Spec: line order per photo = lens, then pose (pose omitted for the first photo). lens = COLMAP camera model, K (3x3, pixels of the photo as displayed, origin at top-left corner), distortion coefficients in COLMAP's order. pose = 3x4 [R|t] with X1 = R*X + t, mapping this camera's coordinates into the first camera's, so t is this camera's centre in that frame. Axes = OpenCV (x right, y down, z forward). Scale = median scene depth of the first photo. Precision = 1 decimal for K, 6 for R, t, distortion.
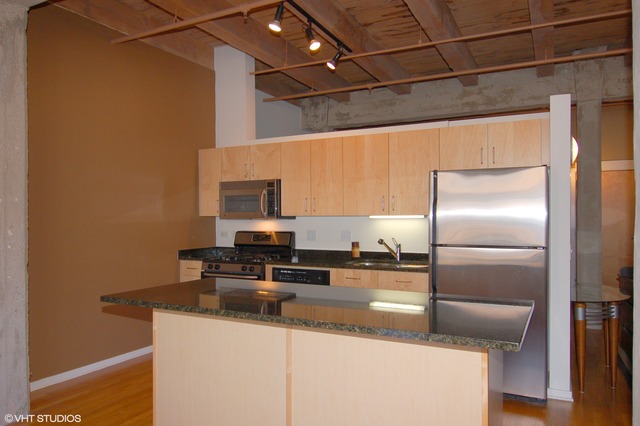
lens RADIAL K [[473.5, 0, 318.9], [0, 473.5, 218.6], [0, 0, 1]] dist [0.001501, -0.003389]
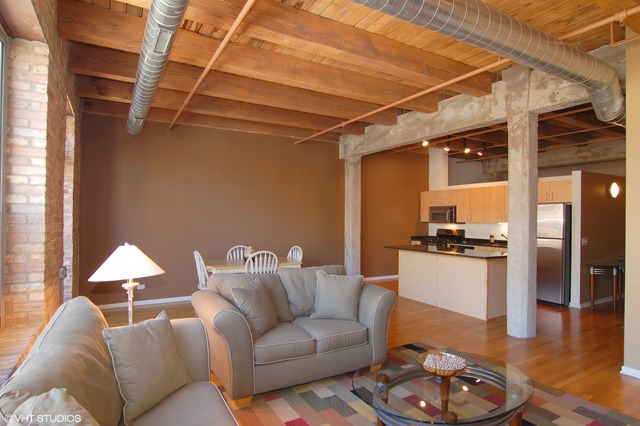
lens RADIAL K [[360.8, 0, 316.9], [0, 360.8, 217.6], [0, 0, 1]] dist [-0.002522, -0.000685]
pose [[0.839307, 0.007289, -0.543609, 0.277390], [-0.010992, 0.999933, -0.003564, -0.013994], [0.543547, 0.008966, 0.839331, -0.738162]]
